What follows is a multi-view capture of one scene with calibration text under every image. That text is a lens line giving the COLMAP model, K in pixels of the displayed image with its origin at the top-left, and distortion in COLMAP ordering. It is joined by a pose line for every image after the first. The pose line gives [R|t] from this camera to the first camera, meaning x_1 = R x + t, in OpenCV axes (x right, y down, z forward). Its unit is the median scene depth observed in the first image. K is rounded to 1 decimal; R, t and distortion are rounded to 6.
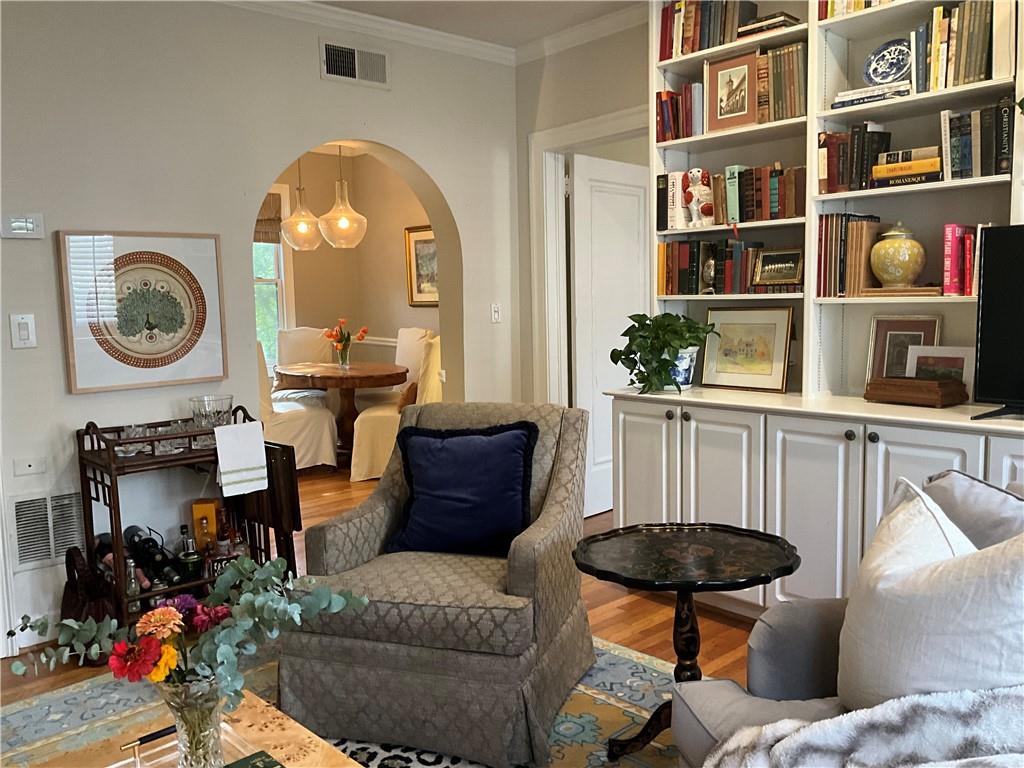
lens RADIAL K [[862.8, 0, 517.8], [0, 862.8, 382.4], [0, 0, 1]] dist [0.083083, -0.158988]
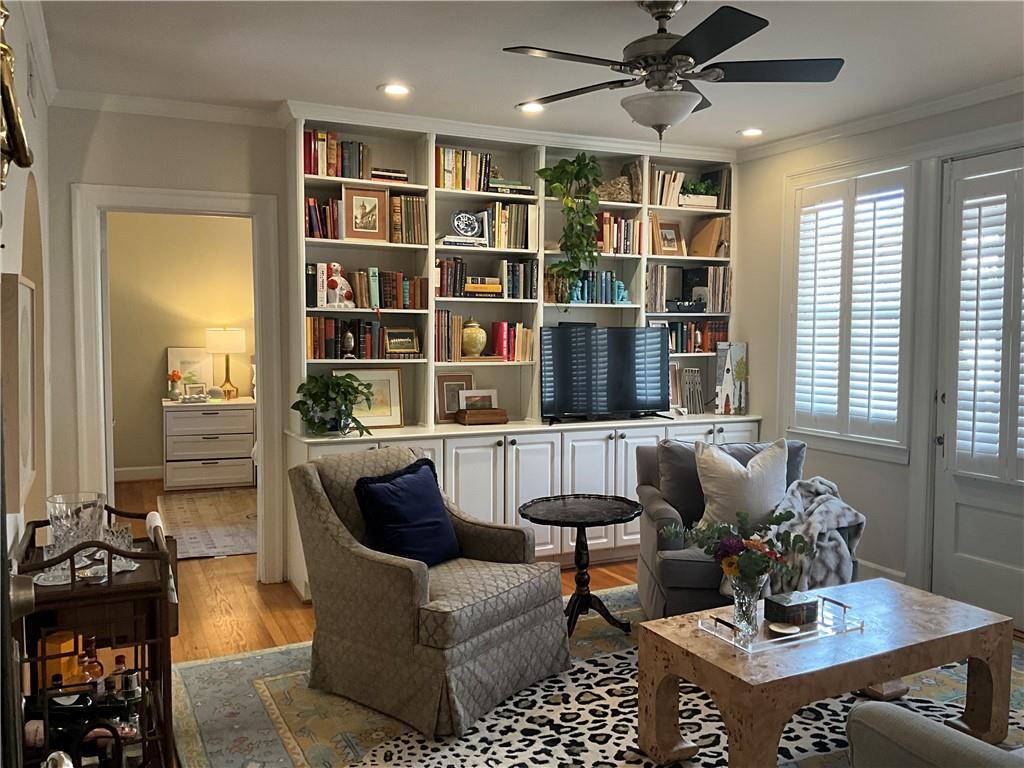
lens RADIAL K [[862.8, 0, 517.8], [0, 862.8, 382.4], [0, 0, 1]] dist [0.083083, -0.158988]
pose [[0.249875, -0.030519, 0.967797, -1.002332], [0.087105, 0.996159, 0.008923, -0.056399], [-0.964352, 0.082070, 0.251574, 0.428662]]
